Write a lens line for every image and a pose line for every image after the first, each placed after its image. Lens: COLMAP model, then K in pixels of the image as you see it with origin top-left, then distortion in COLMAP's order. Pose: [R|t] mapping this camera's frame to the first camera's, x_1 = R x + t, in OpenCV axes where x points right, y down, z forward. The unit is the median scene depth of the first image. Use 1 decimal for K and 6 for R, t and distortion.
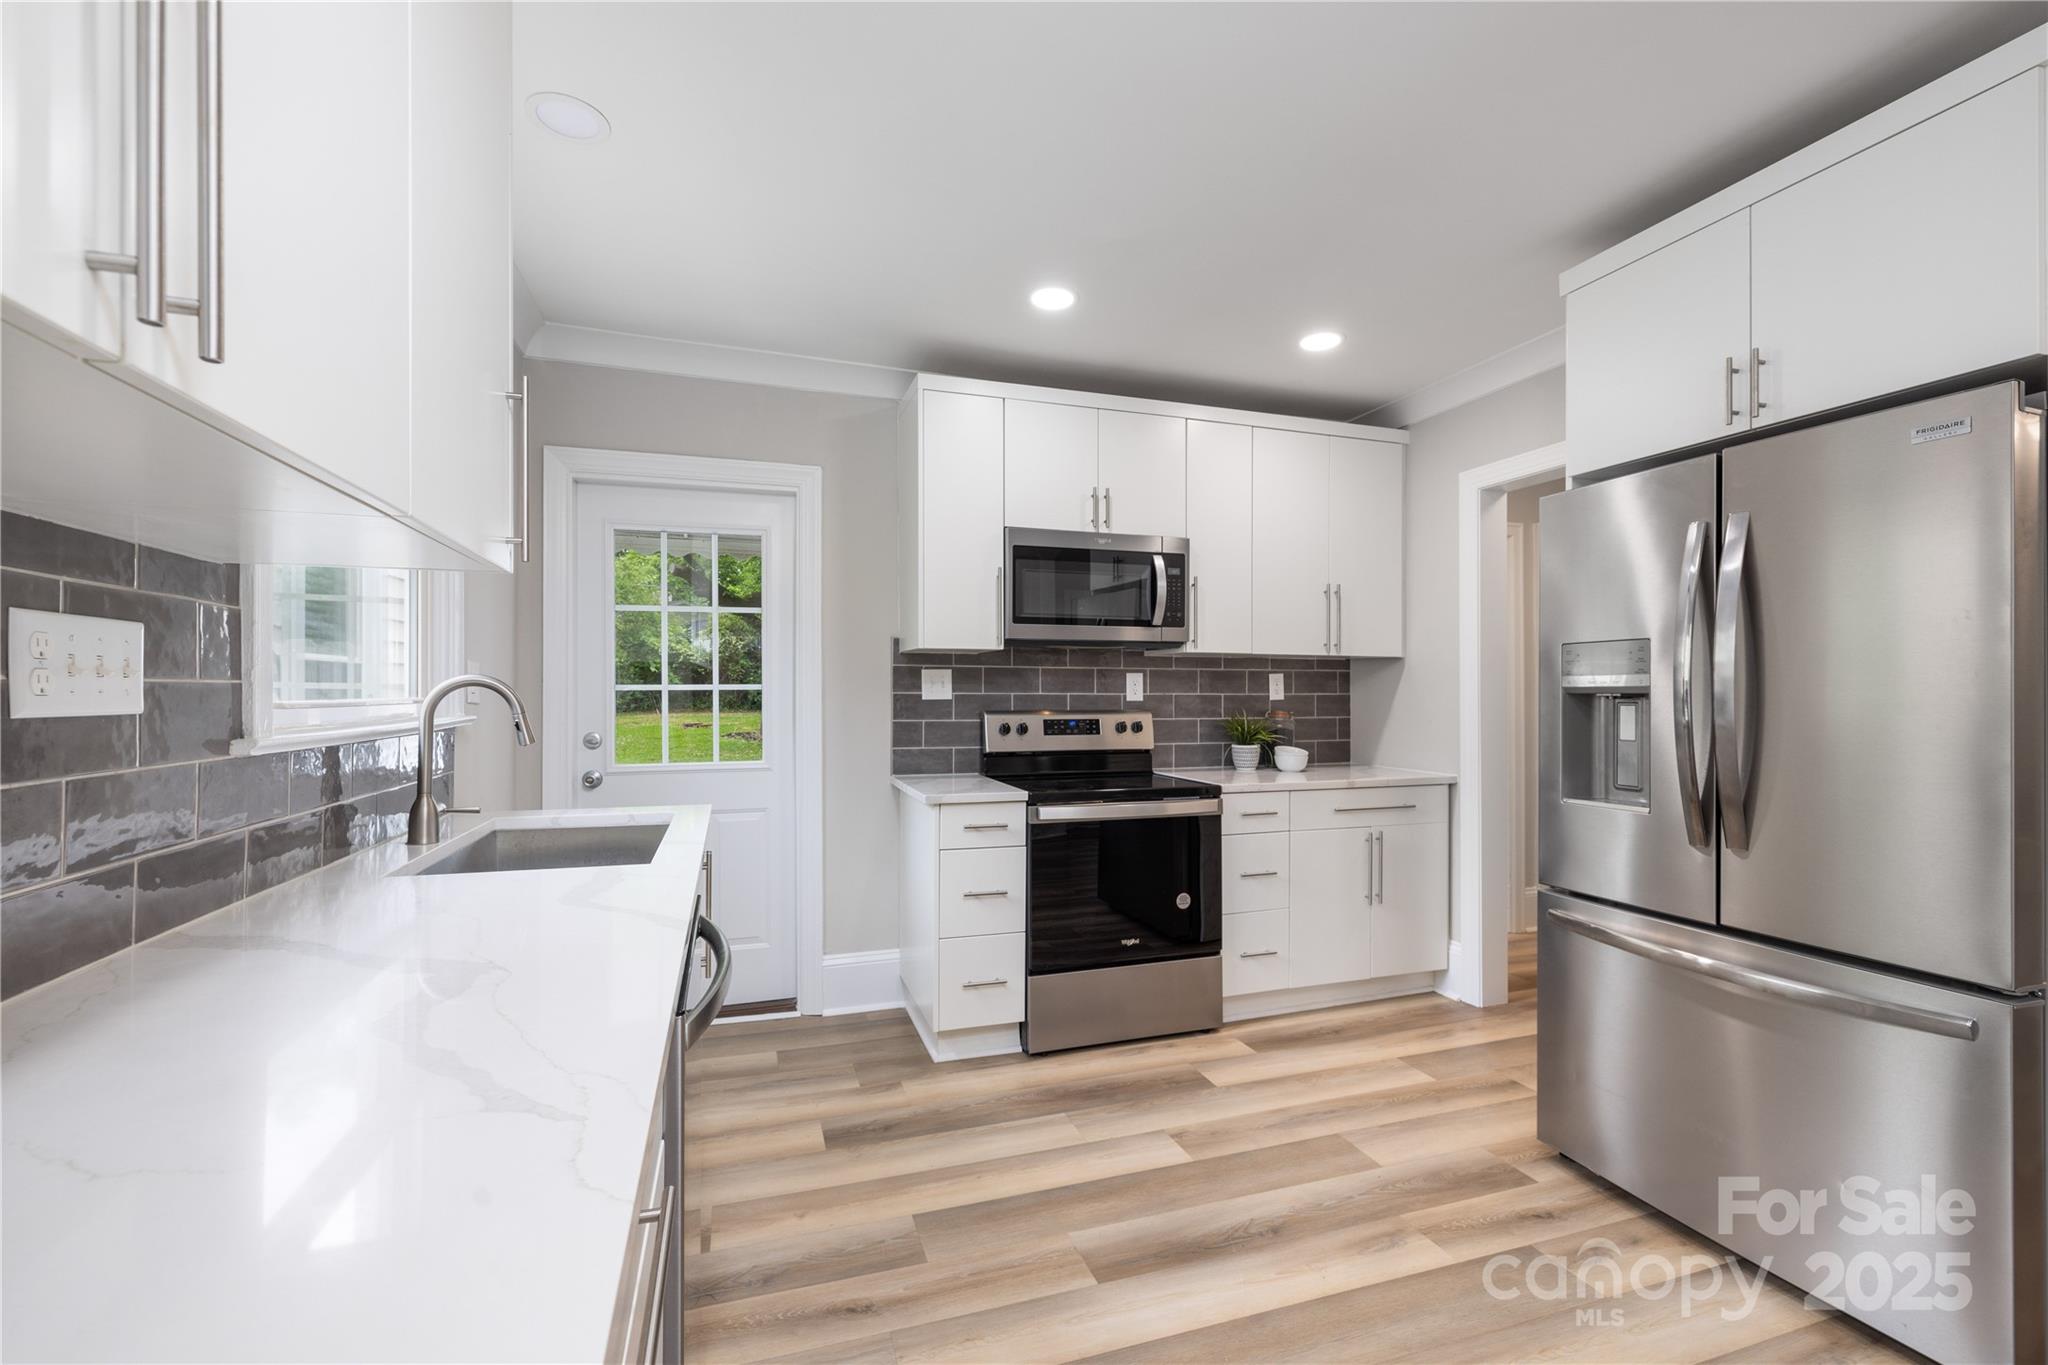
lens RADIAL K [[862.1, 0, 1021.1], [0, 862.1, 687.8], [0, 0, 1]] dist [0.003408, 0.000930]
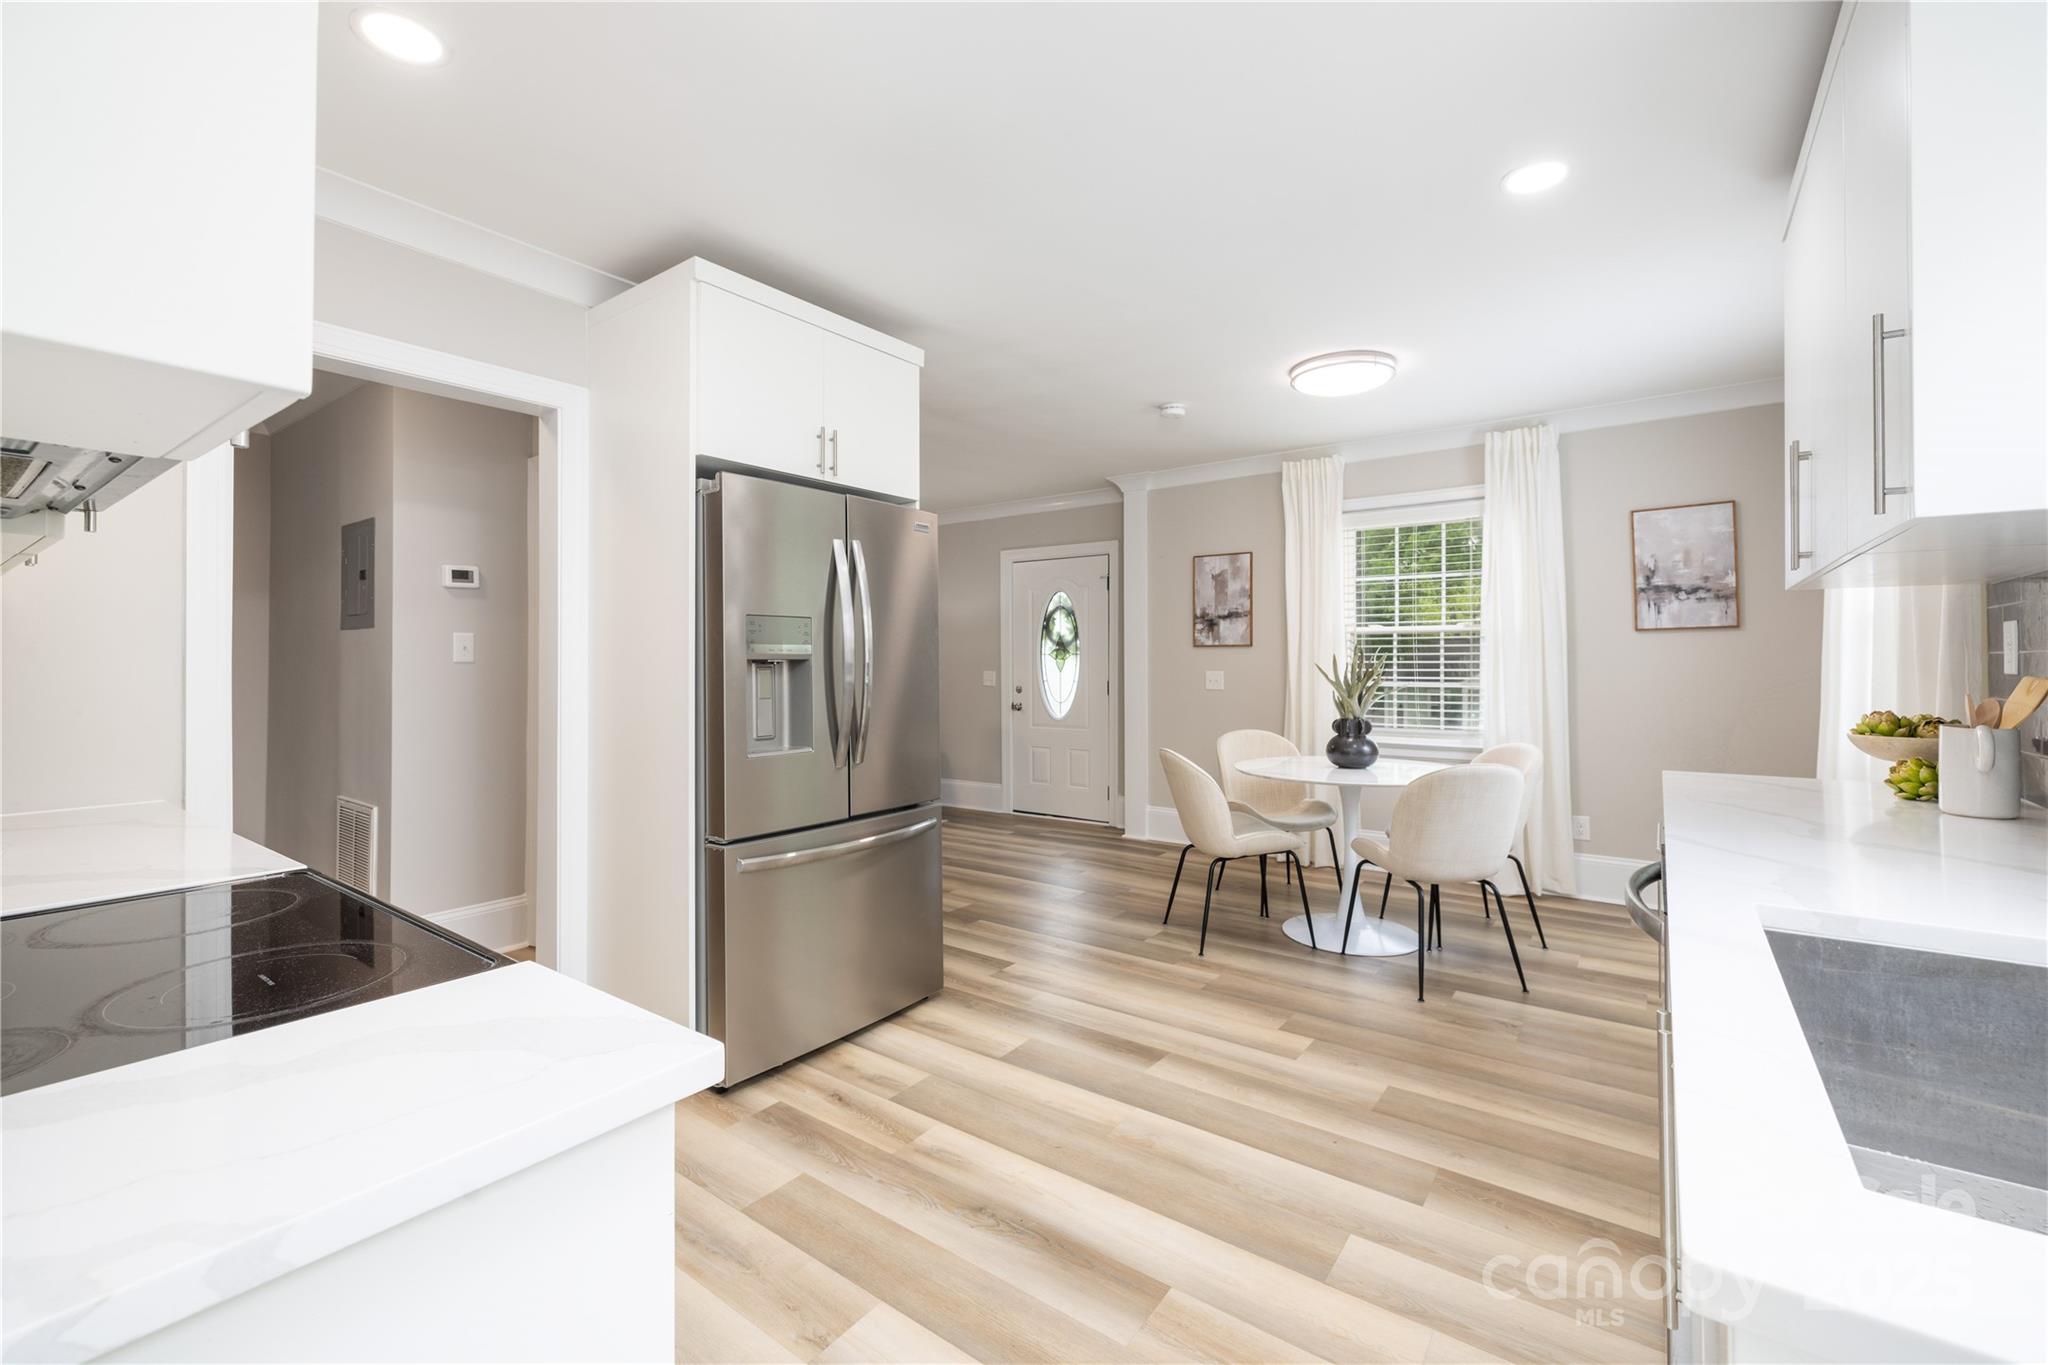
lens RADIAL K [[862.1, 0, 1019.5], [0, 862.1, 666.7], [0, 0, 1]] dist [0.003408, 0.000930]
pose [[-0.573819, -0.005874, 0.818961, -0.355196], [-0.003091, 0.999983, 0.005006, 0.005973], [-0.818976, 0.000341, -0.573827, 1.021941]]
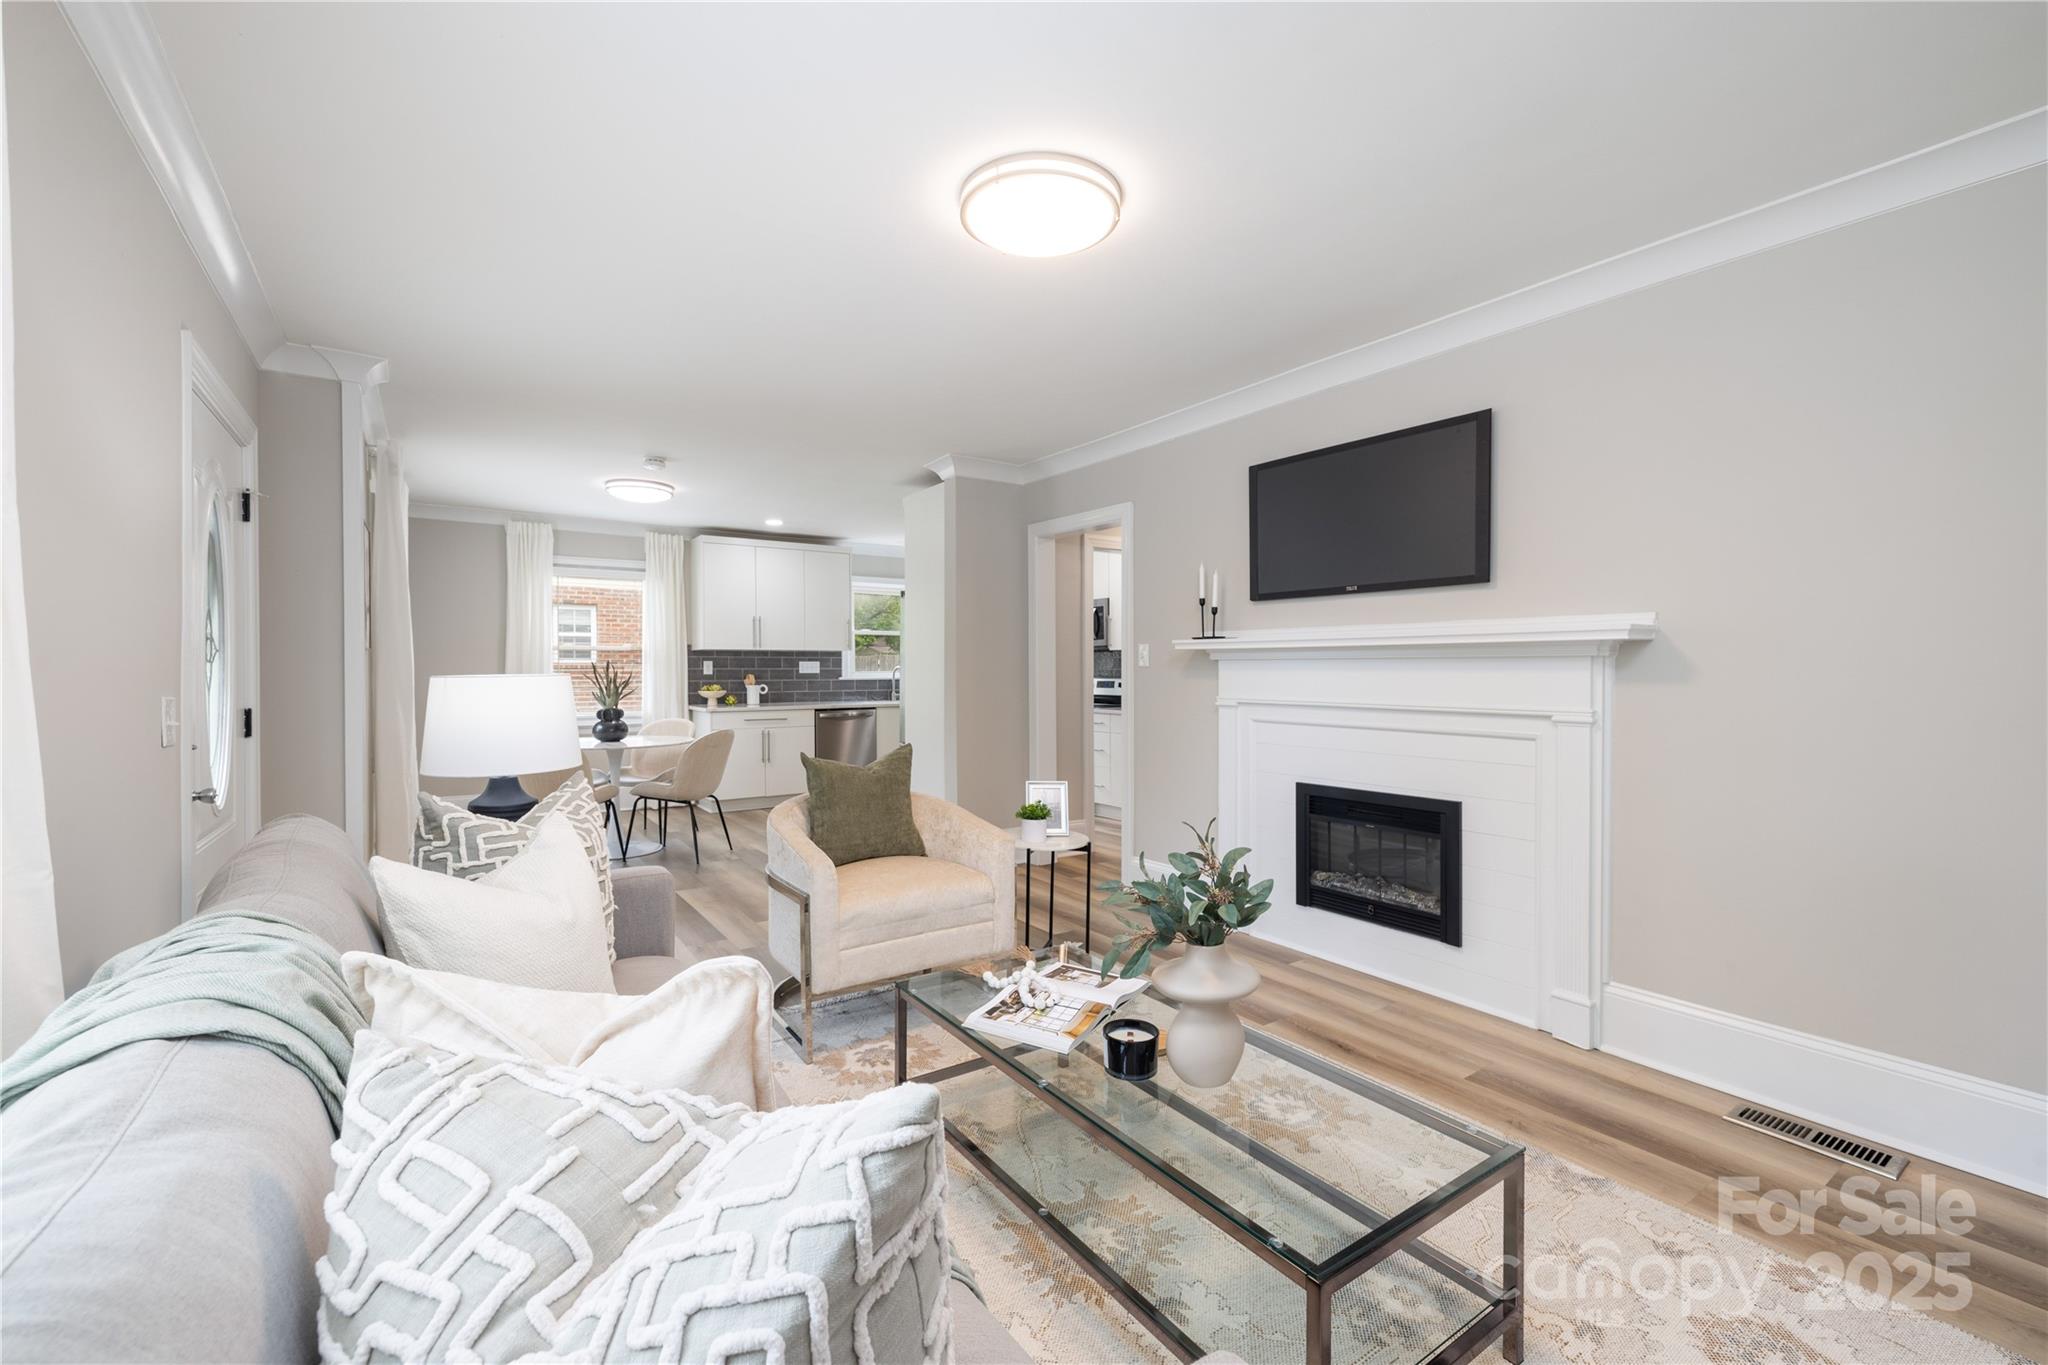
lens RADIAL K [[862.1, 0, 1021.3], [0, 862.1, 678.1], [0, 0, 1]] dist [0.003408, 0.000930]
pose [[0.278533, 0.008385, -0.960390, 2.558014], [0.003067, 0.999949, 0.009620, 0.002422], [0.960422, -0.005625, 0.278494, 0.205919]]
